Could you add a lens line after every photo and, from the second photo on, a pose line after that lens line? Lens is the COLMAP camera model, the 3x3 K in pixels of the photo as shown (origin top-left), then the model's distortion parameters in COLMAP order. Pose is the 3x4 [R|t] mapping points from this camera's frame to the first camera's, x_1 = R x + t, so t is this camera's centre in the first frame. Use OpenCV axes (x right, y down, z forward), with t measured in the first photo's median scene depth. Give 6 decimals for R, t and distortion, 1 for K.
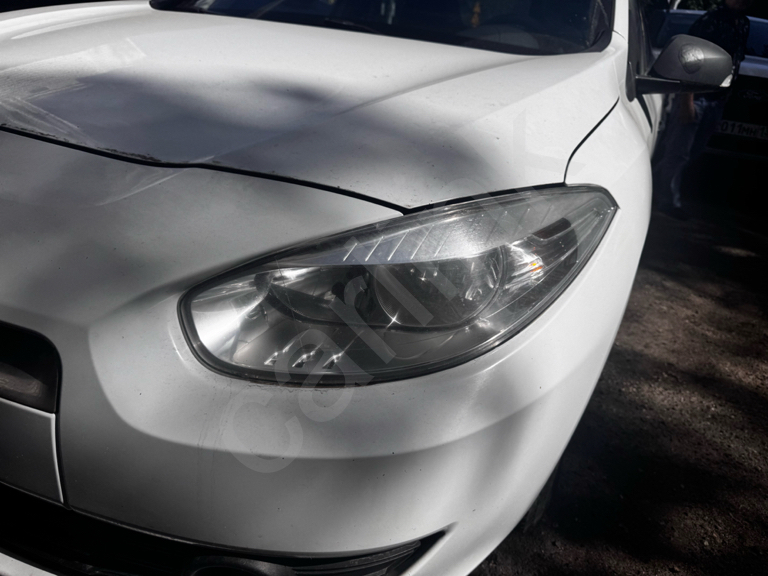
lens RADIAL K [[564.0, 0, 384.0], [0, 564.0, 288.0], [0, 0, 1]] dist [0.097632, -0.144817]
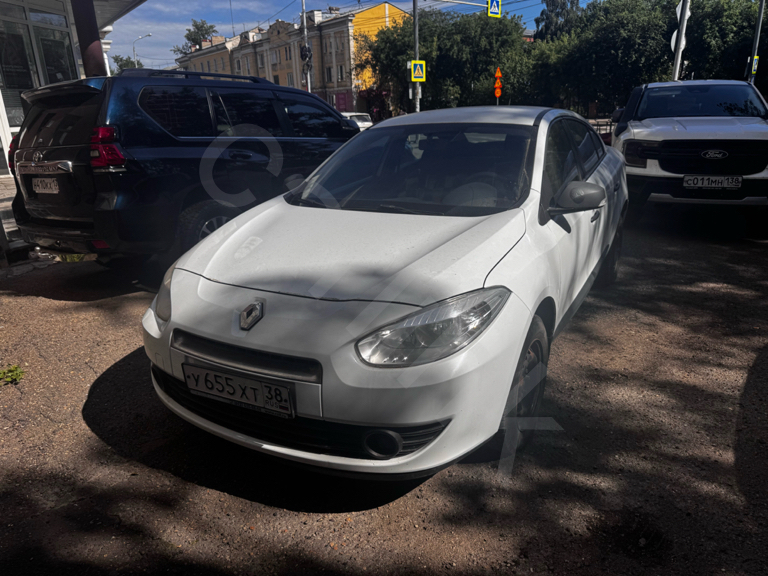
lens RADIAL K [[564.0, 0, 384.0], [0, 564.0, 288.0], [0, 0, 1]] dist [0.097632, -0.144817]
pose [[0.988596, -0.119219, -0.091999, 0.037794], [0.108781, 0.987830, -0.111171, 0.022044], [0.104133, 0.099896, 0.989534, -0.610696]]
